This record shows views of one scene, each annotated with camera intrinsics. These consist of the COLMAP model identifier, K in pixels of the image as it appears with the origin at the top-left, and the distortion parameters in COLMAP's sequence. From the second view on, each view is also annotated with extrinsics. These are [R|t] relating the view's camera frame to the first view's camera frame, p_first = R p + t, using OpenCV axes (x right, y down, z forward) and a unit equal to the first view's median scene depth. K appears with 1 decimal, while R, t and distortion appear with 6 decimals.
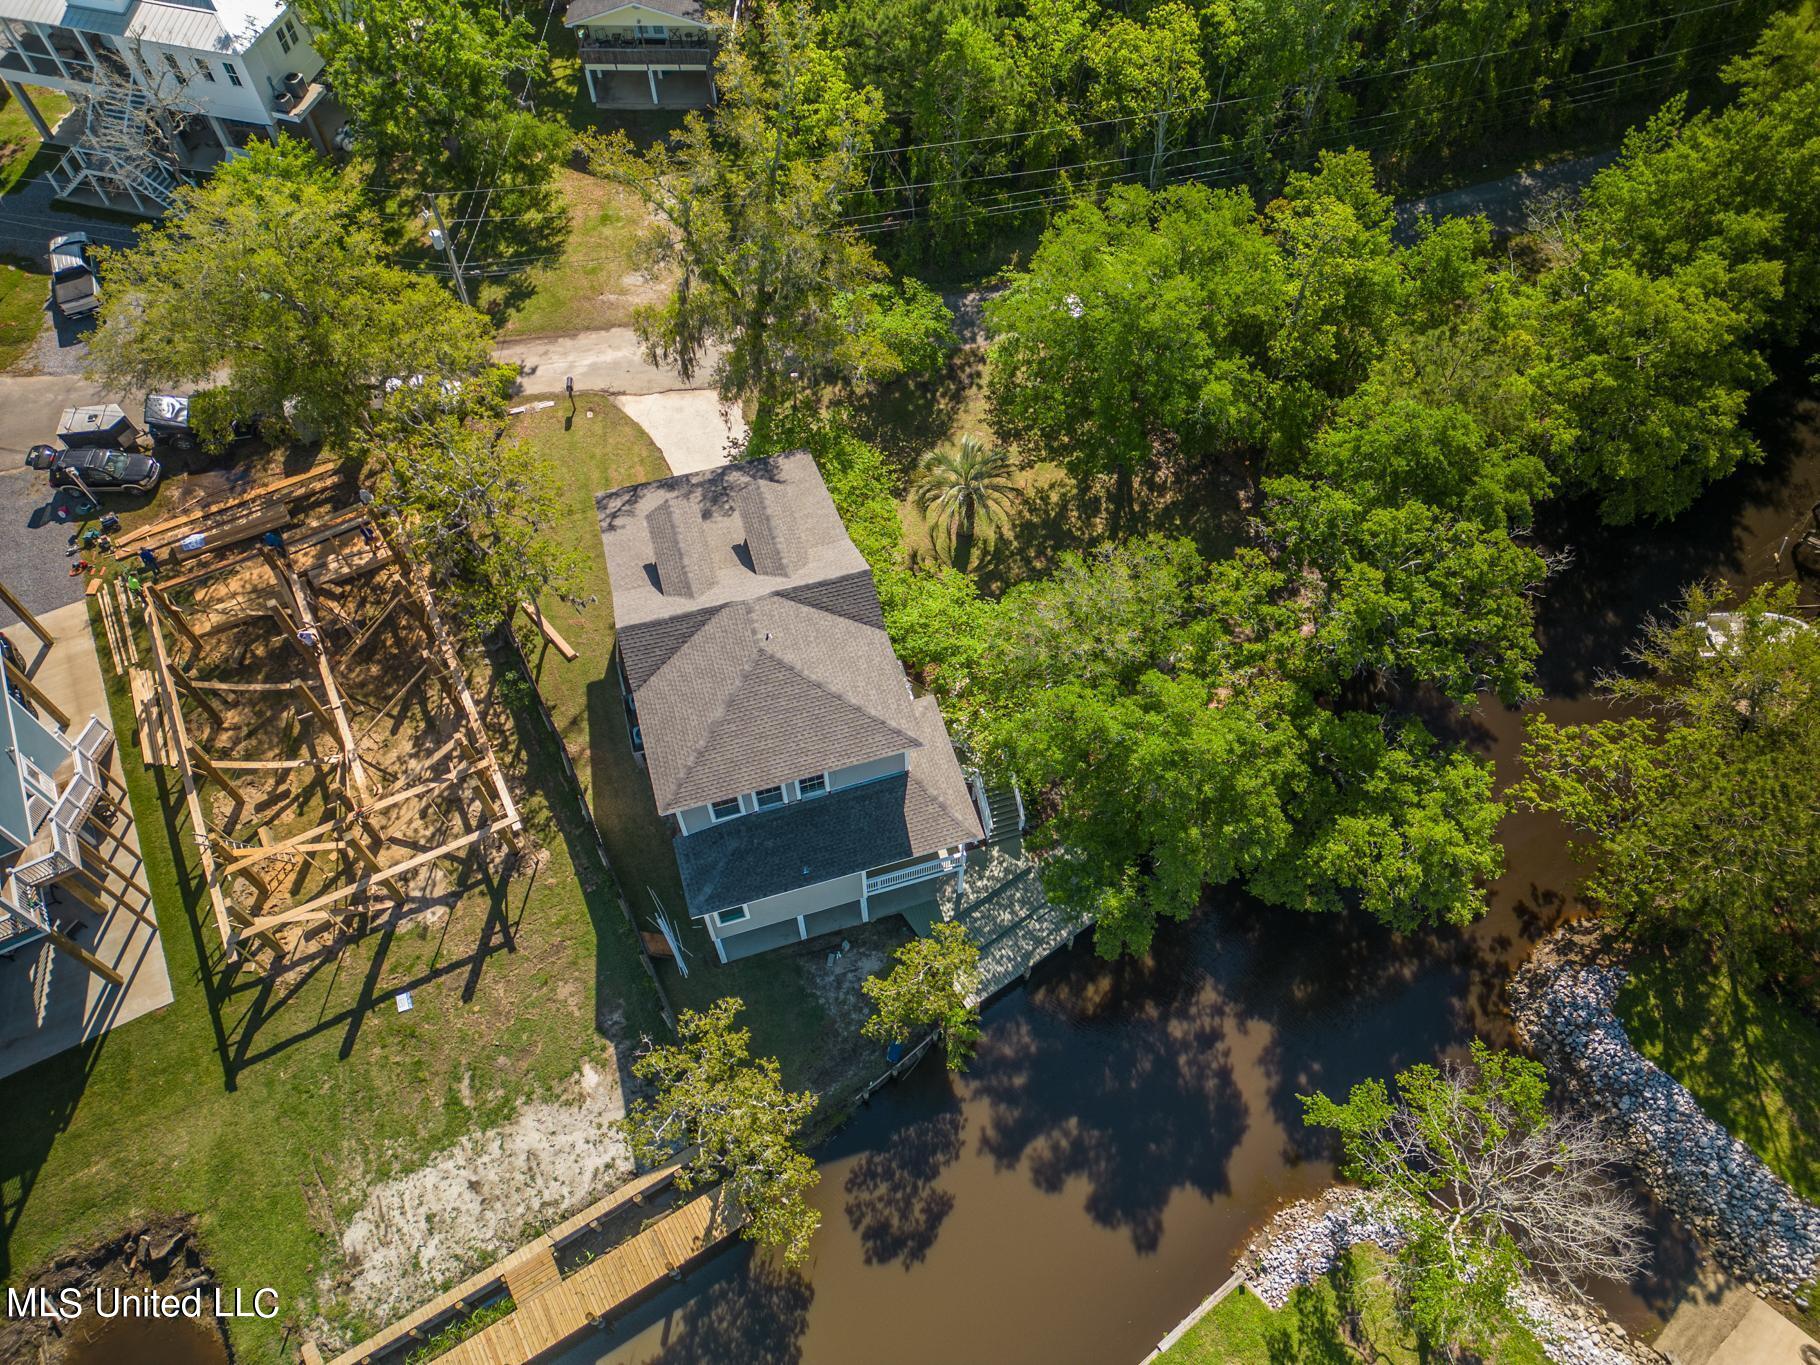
lens RADIAL K [[1278.0, 0, 891.4], [0, 1278.0, 681.5], [0, 0, 1]] dist [0.013064, 0.002801]
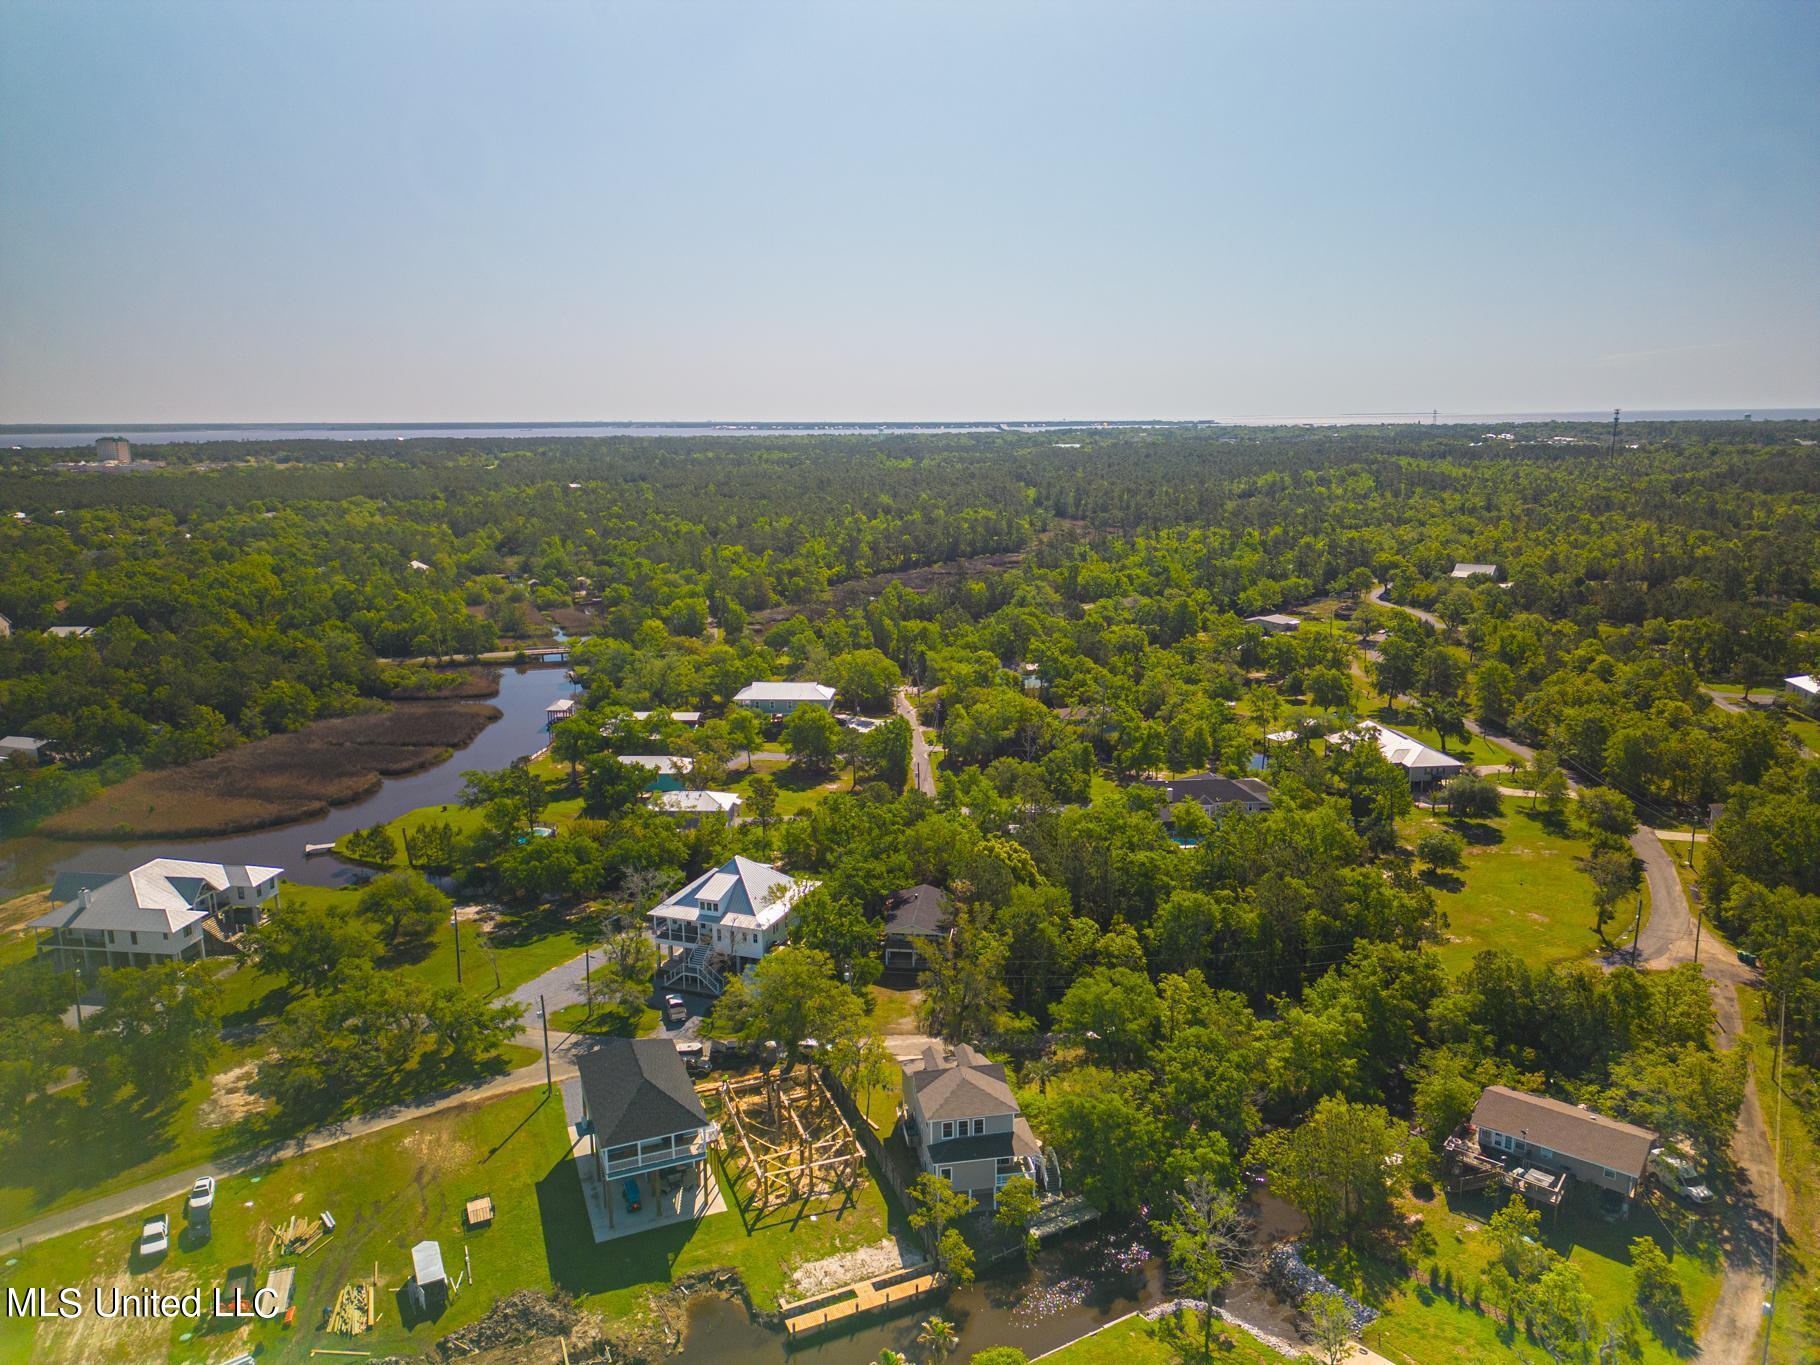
lens RADIAL K [[1278.0, 0, 891.4], [0, 1278.0, 681.5], [0, 0, 1]] dist [0.013064, 0.002801]
pose [[0.992966, 0.020377, -0.116635, 0.053045], [-0.096924, 0.705684, -0.701866, 1.307202], [0.068006, 0.708234, 0.702695, -1.590235]]
